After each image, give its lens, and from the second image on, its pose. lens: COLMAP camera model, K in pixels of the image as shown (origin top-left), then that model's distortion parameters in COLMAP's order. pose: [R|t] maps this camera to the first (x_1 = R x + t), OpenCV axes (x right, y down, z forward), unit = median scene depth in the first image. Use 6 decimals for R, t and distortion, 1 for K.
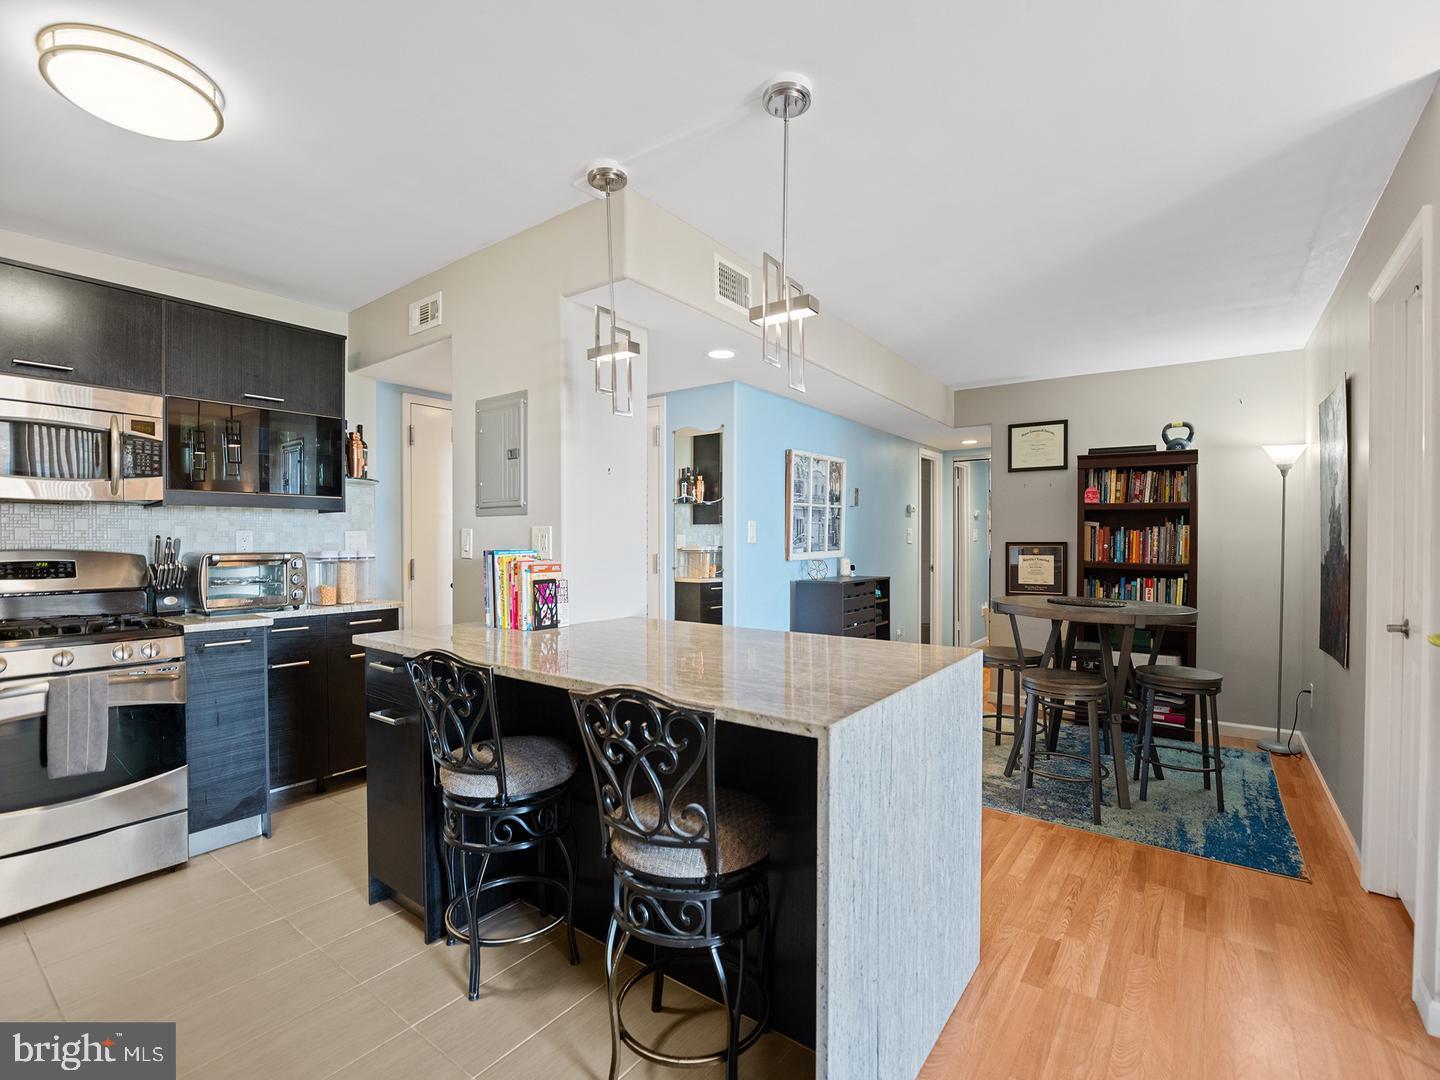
lens RADIAL K [[663.6, 0, 726.6], [0, 663.6, 543.6], [0, 0, 1]] dist [-0.030604, 0.005302]
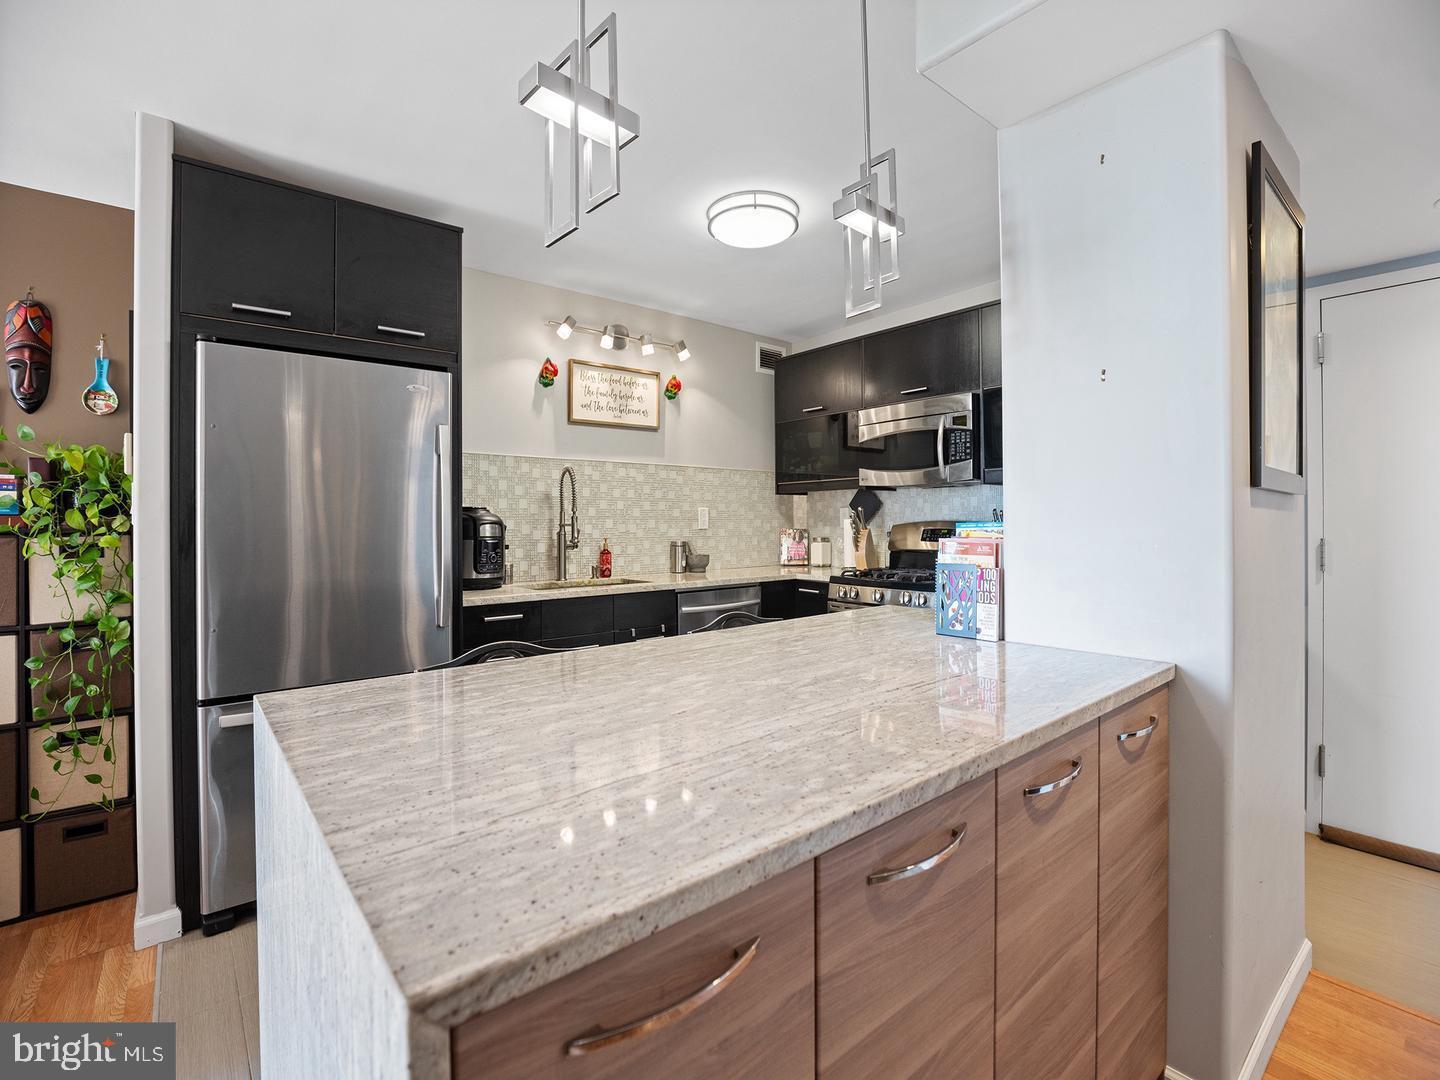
lens RADIAL K [[672.0, 0, 732.4], [0, 672.0, 516.3], [0, 0, 1]] dist [-0.032823, 0.006651]
pose [[-0.231964, -0.004628, -0.972713, 0.403836], [0.001306, 0.999986, -0.005069, 0.006116], [0.972724, -0.002447, -0.231954, 0.819339]]
